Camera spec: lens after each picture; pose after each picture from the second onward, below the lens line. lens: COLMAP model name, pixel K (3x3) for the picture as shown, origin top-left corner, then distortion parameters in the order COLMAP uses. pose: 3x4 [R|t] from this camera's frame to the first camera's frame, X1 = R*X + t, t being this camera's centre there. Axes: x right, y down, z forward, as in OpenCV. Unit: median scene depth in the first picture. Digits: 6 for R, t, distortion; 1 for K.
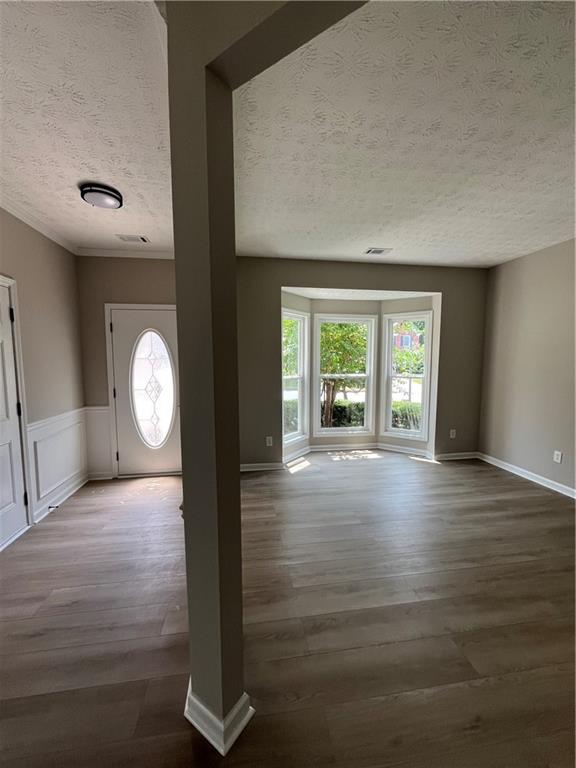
lens RADIAL K [[312.9, 0, 289.1], [0, 312.9, 381.9], [0, 0, 1]] dist [-0.002044, -0.000469]
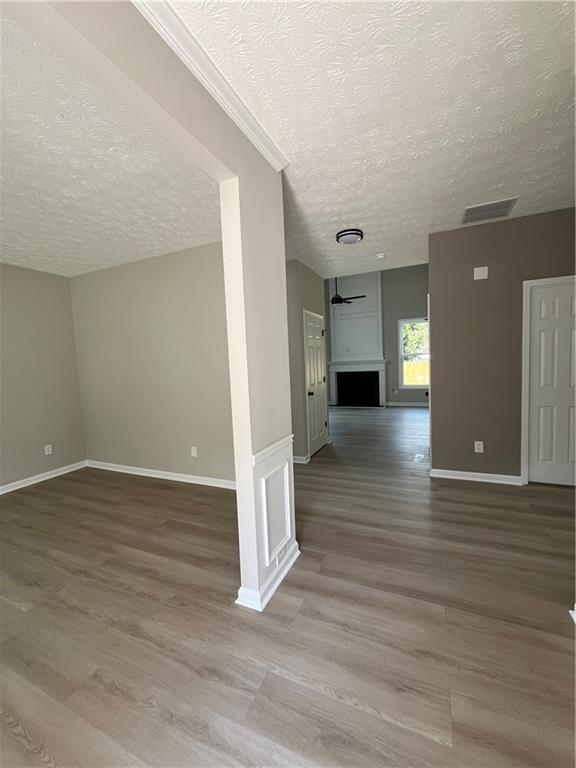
lens RADIAL K [[312.9, 0, 284.7], [0, 312.9, 385.8], [0, 0, 1]] dist [-0.002044, -0.000469]
pose [[-0.827689, -0.009127, 0.561114, -0.340029], [0.087282, 0.985607, 0.144780, -0.043446], [-0.554359, 0.168808, -0.814979, 0.628665]]
